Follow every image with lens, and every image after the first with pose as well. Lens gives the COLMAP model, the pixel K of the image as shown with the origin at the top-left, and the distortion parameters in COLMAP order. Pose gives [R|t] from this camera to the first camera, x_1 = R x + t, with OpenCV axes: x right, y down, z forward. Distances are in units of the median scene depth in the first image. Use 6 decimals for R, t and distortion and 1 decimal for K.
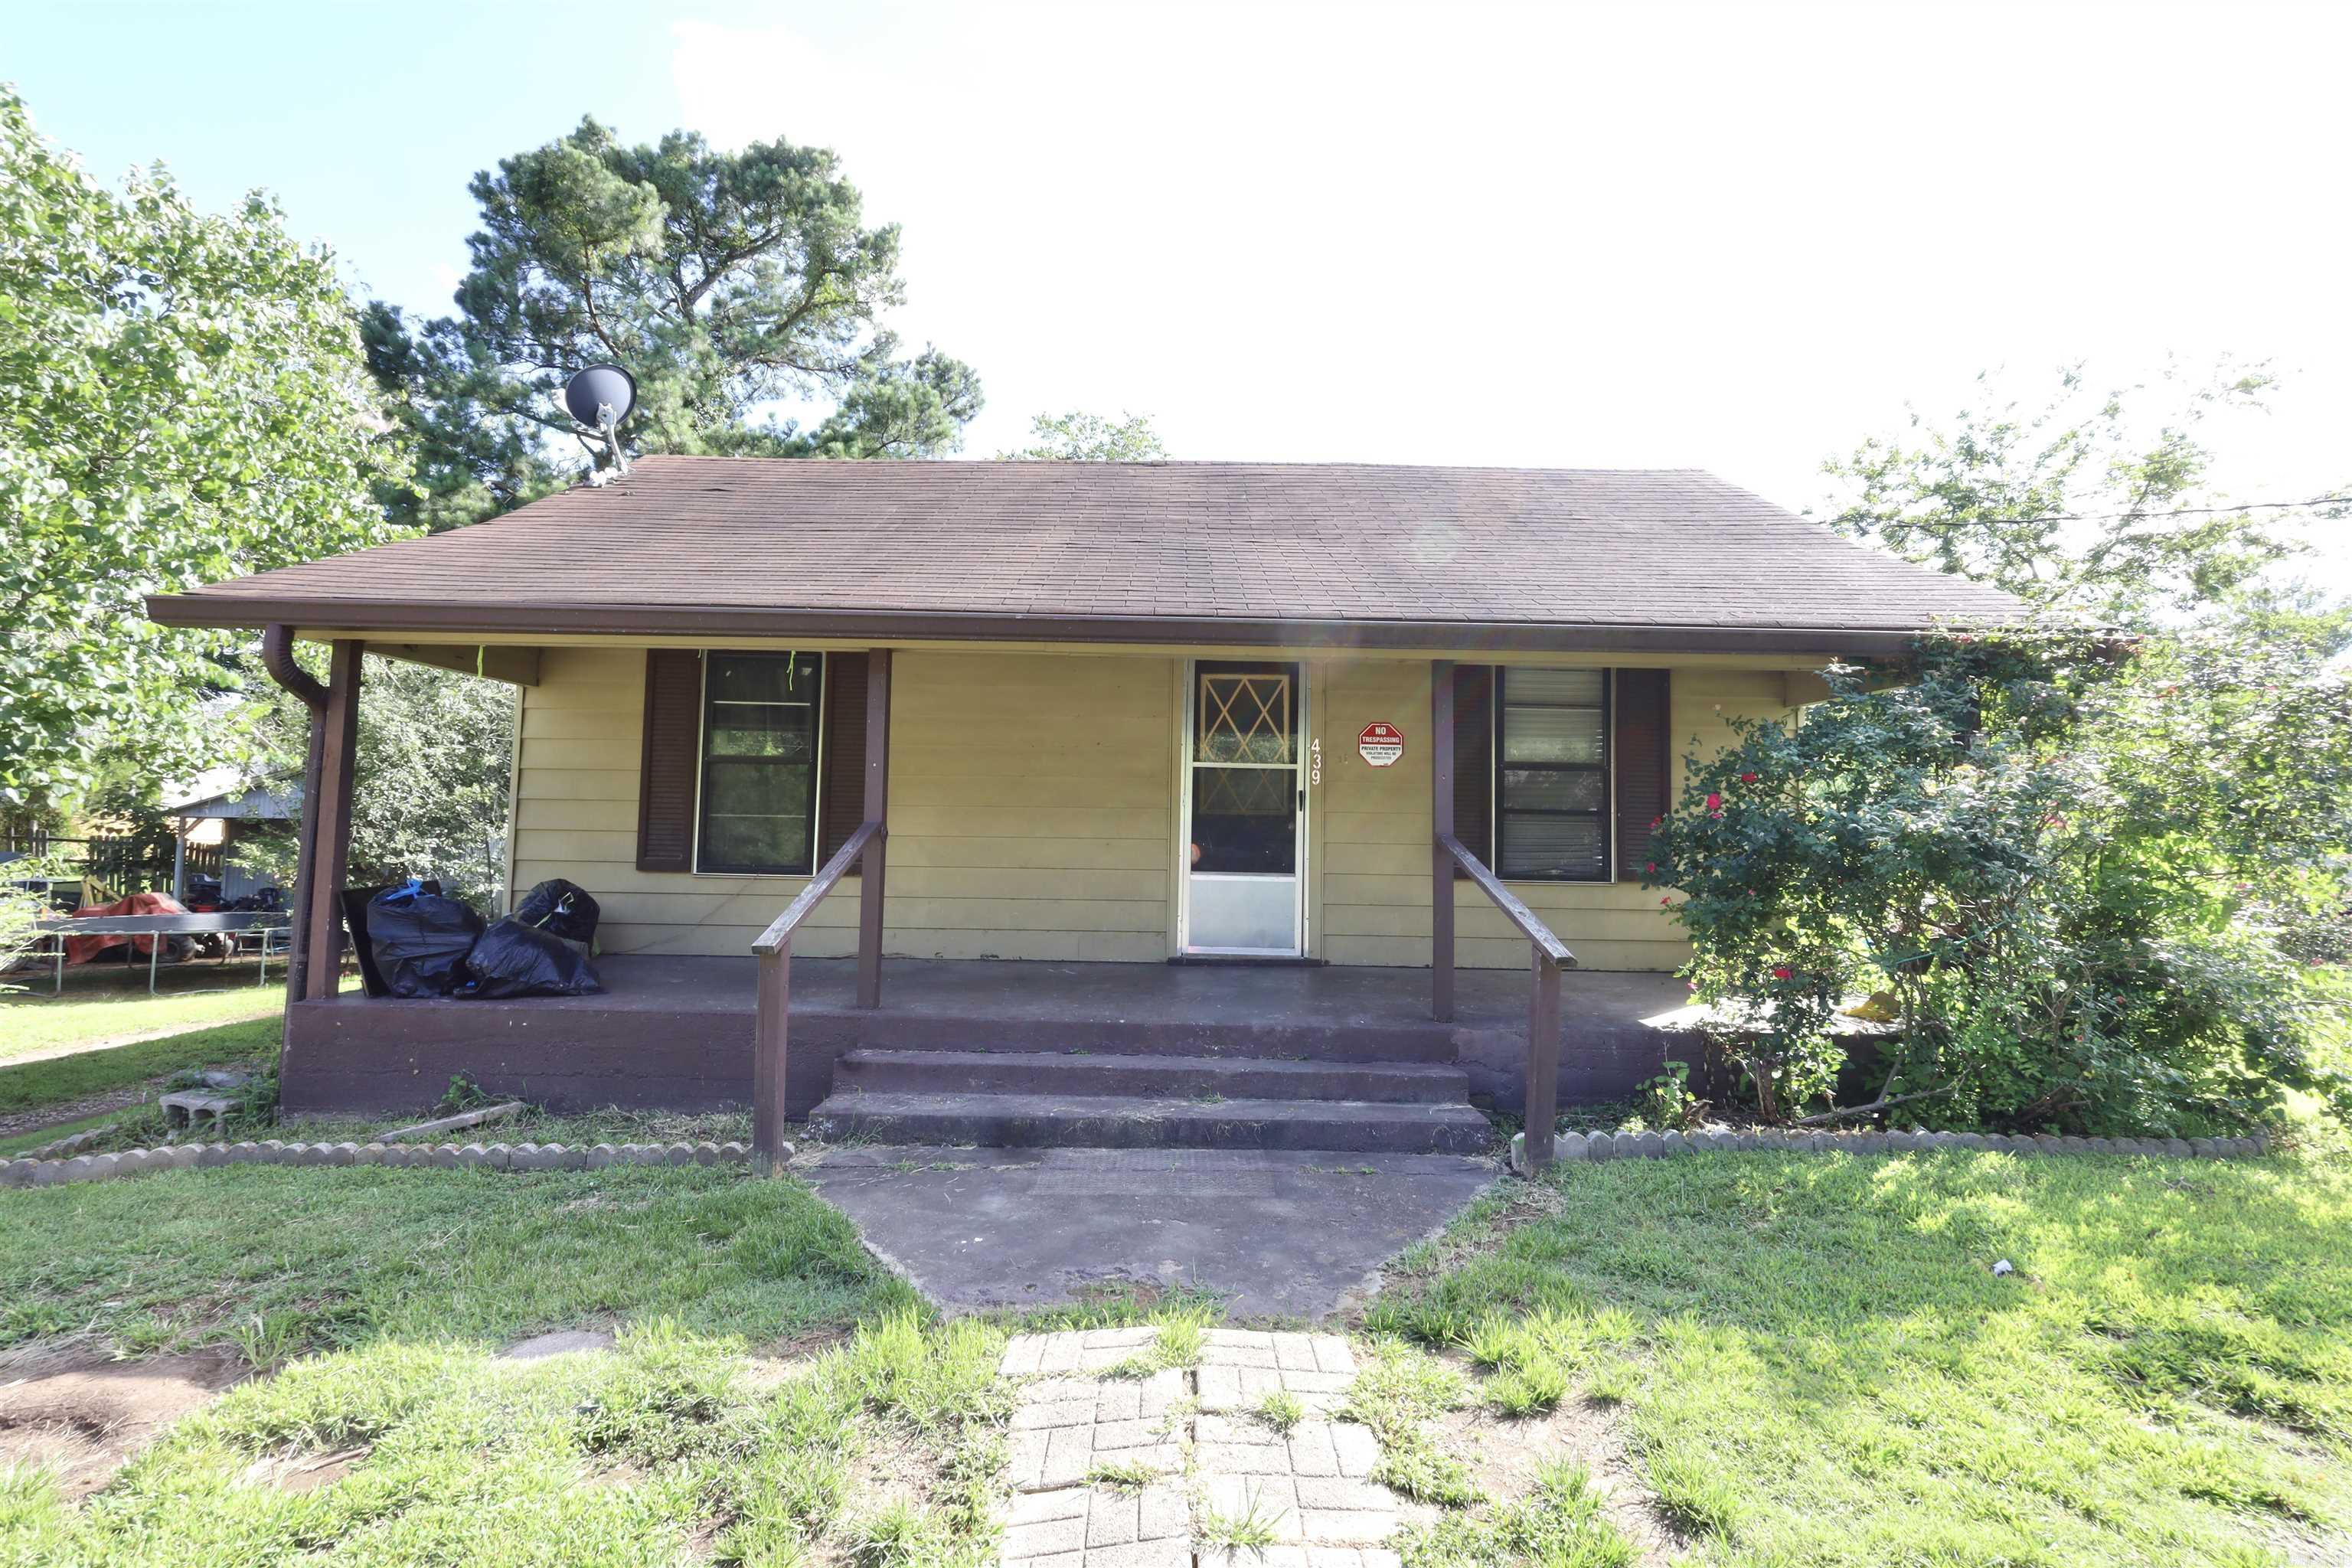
lens RADIAL K [[1123.4, 0, 1163.1], [0, 1123.4, 786.1], [0, 0, 1]] dist [0.000714, 0.001042]
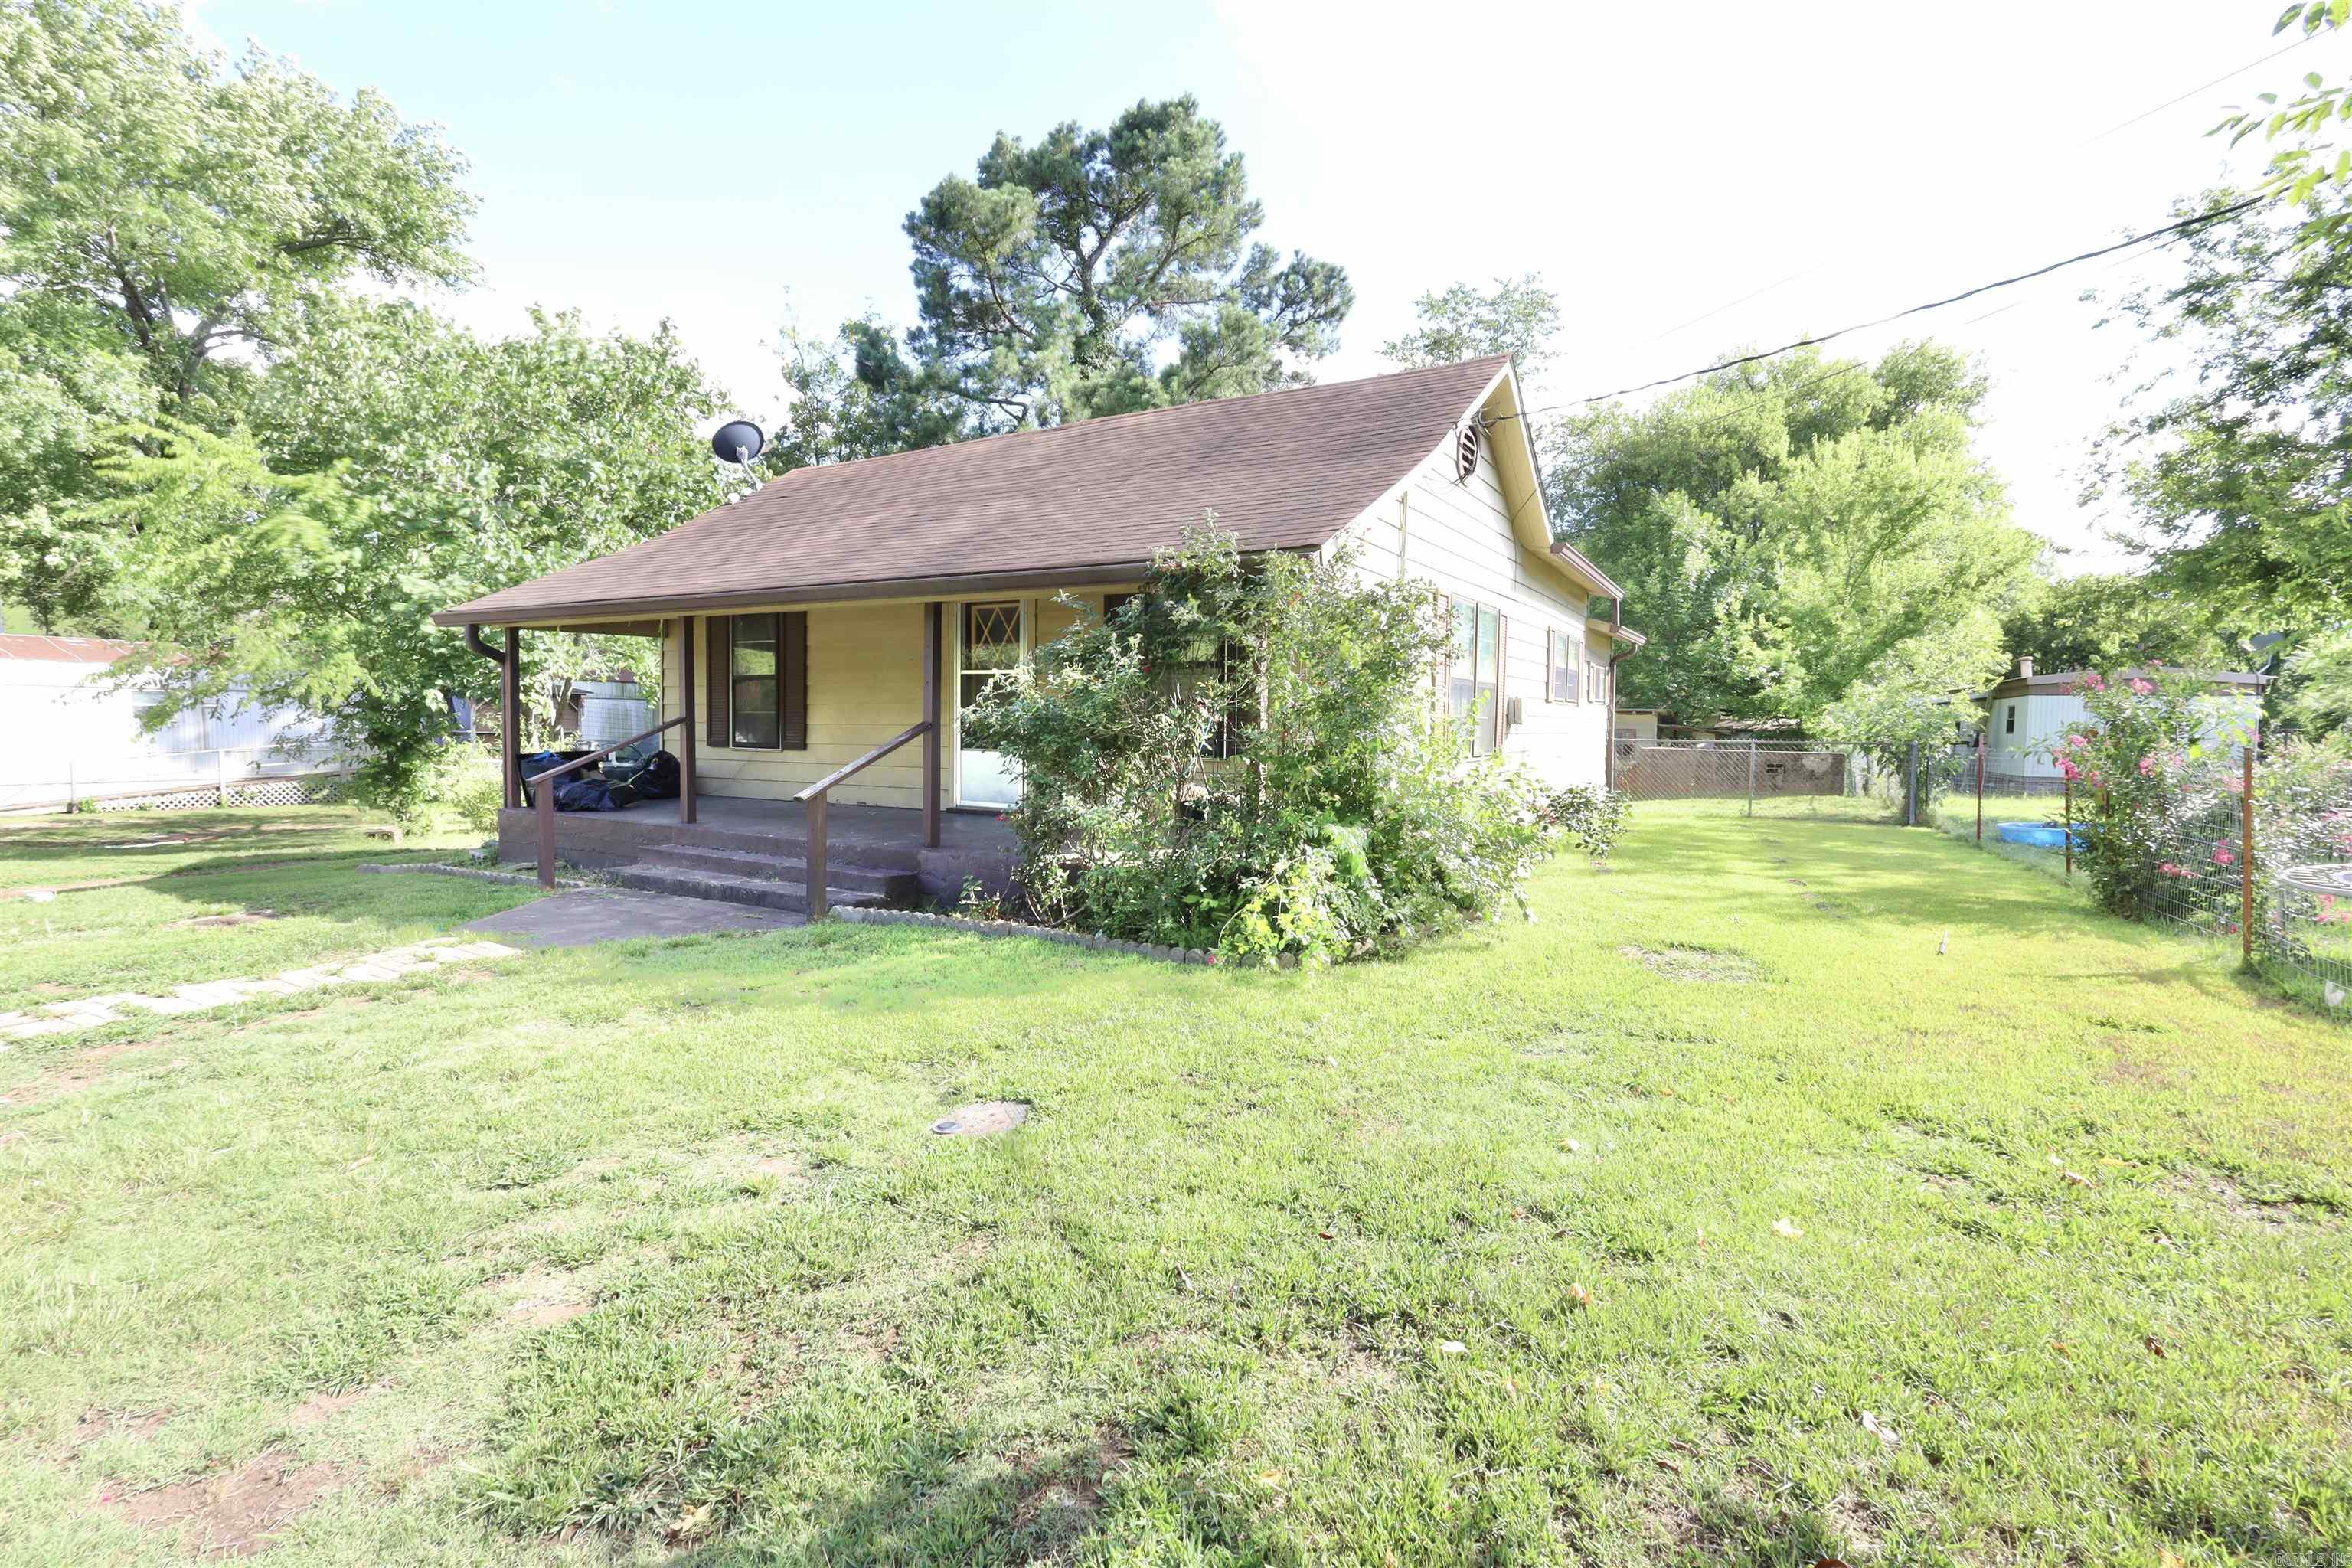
lens RADIAL K [[1123.4, 0, 1163.1], [0, 1123.4, 786.1], [0, 0, 1]] dist [0.000714, 0.001042]
pose [[0.864442, 0.016328, -0.502467, 0.265760], [0.037027, 0.994690, 0.096023, -0.001327], [0.501367, -0.101611, 0.859247, -0.030185]]
